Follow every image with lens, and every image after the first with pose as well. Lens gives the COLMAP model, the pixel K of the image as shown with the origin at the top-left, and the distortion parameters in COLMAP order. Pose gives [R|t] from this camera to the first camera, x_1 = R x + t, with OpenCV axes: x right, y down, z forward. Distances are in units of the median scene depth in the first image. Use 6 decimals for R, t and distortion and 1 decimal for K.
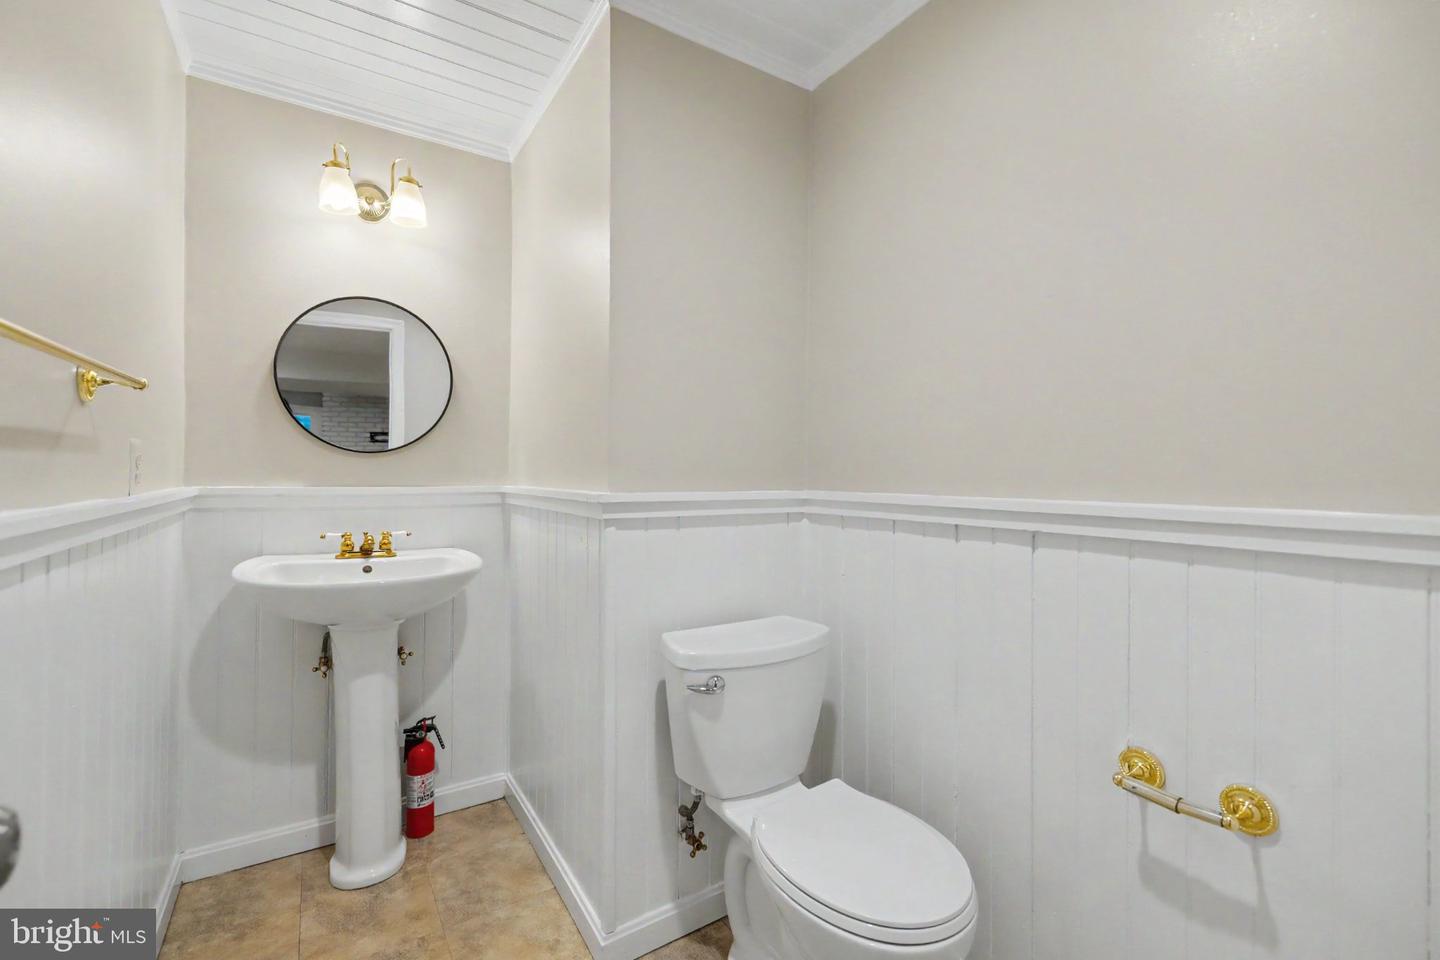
lens RADIAL K [[613.0, 0, 725.8], [0, 613.0, 473.4], [0, 0, 1]] dist [0.002305, -0.000424]
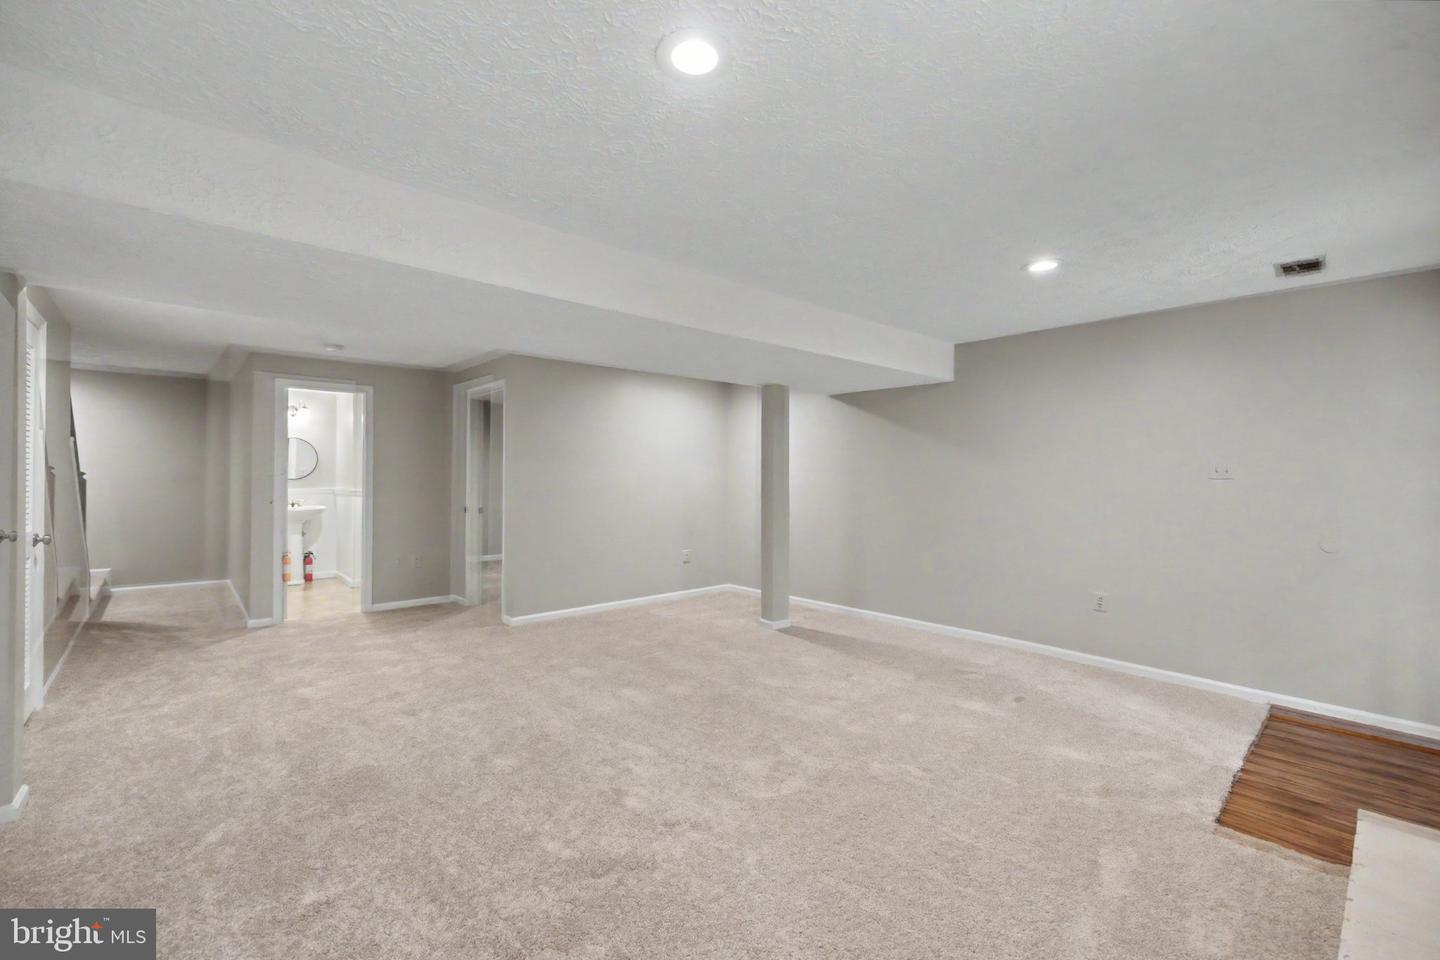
lens RADIAL K [[613.0, 0, 713.1], [0, 613.0, 478.6], [0, 0, 1]] dist [0.002305, -0.000424]
pose [[0.987085, -0.002154, 0.160181, 1.299913], [0.004063, 0.999925, -0.011591, 0.018143], [-0.160144, 0.012092, 0.987020, -3.002607]]
